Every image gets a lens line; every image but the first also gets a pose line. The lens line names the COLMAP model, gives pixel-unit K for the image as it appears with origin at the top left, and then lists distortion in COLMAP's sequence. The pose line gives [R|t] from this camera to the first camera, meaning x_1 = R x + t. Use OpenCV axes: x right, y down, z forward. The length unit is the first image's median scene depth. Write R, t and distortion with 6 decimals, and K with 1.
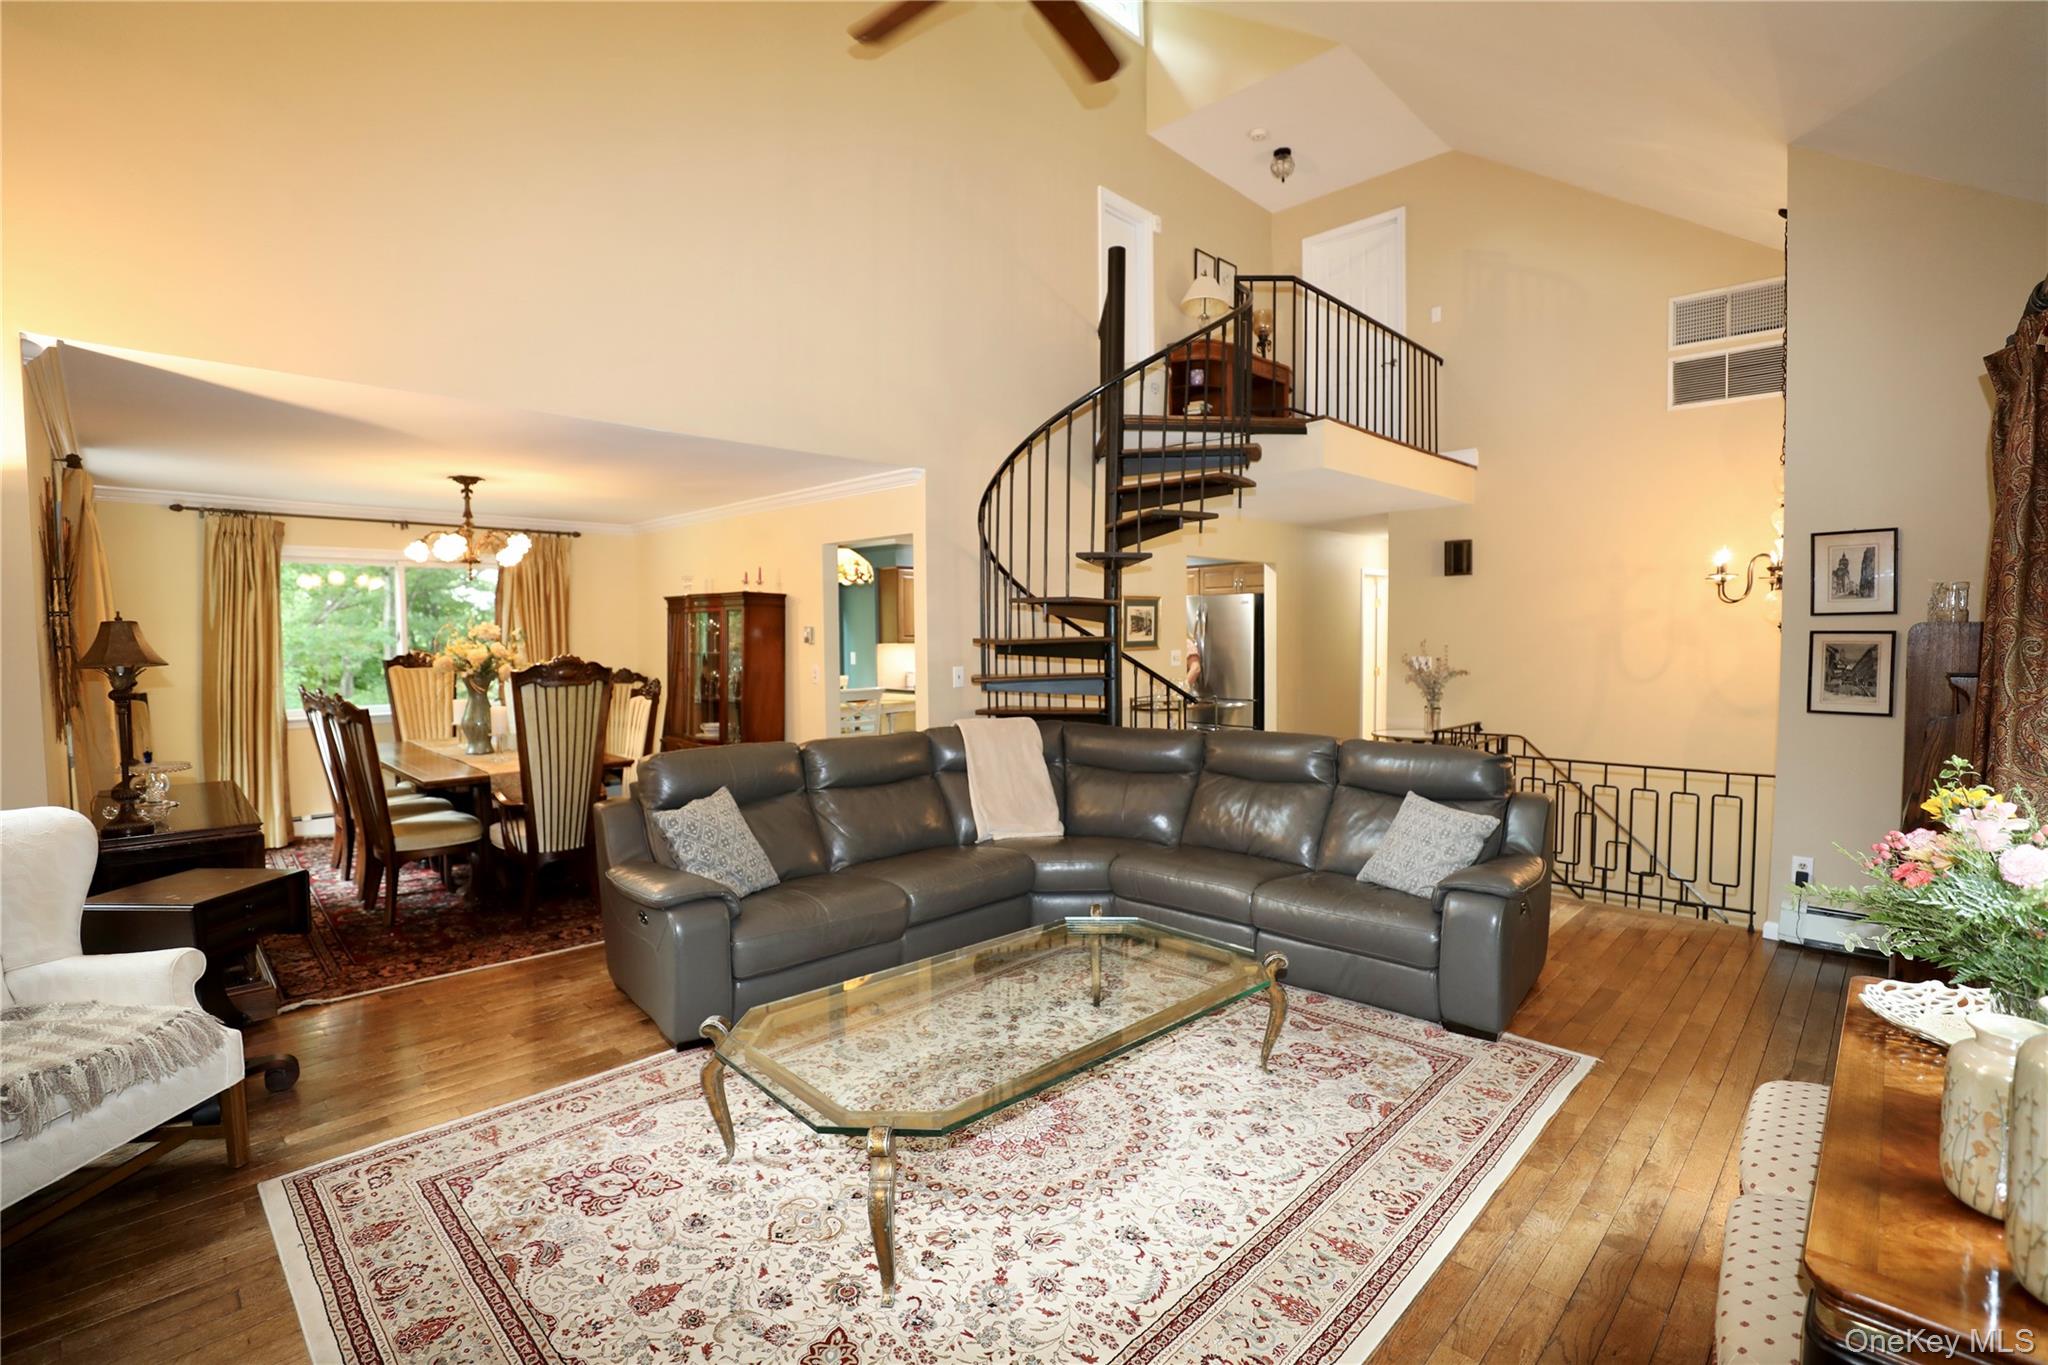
lens RADIAL K [[935.3, 0, 1059.4], [0, 935.3, 668.9], [0, 0, 1]] dist [-0.035988, 0.009854]
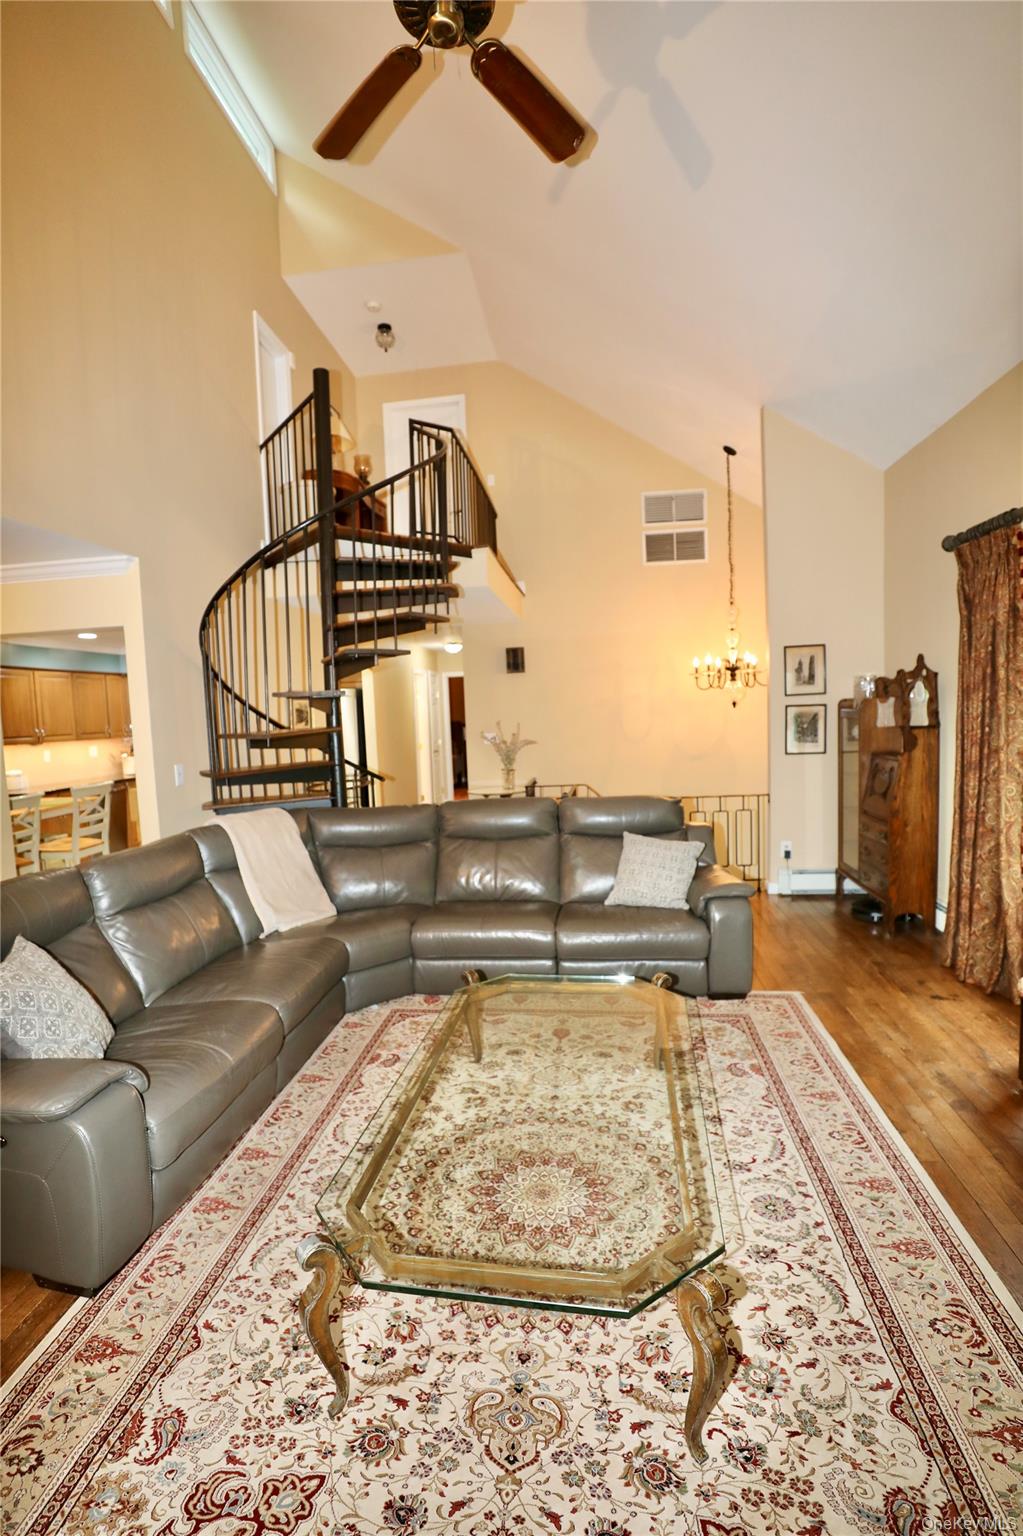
lens RADIAL K [[701.5, 0, 508.9], [0, 701.5, 761.4], [0, 0, 1]] dist [-0.035988, 0.009854]
pose [[0.810182, -0.069163, 0.582084, -0.329927], [0.057801, 0.997601, 0.038084, -0.017494], [-0.583322, 0.002790, 0.812237, 0.268001]]
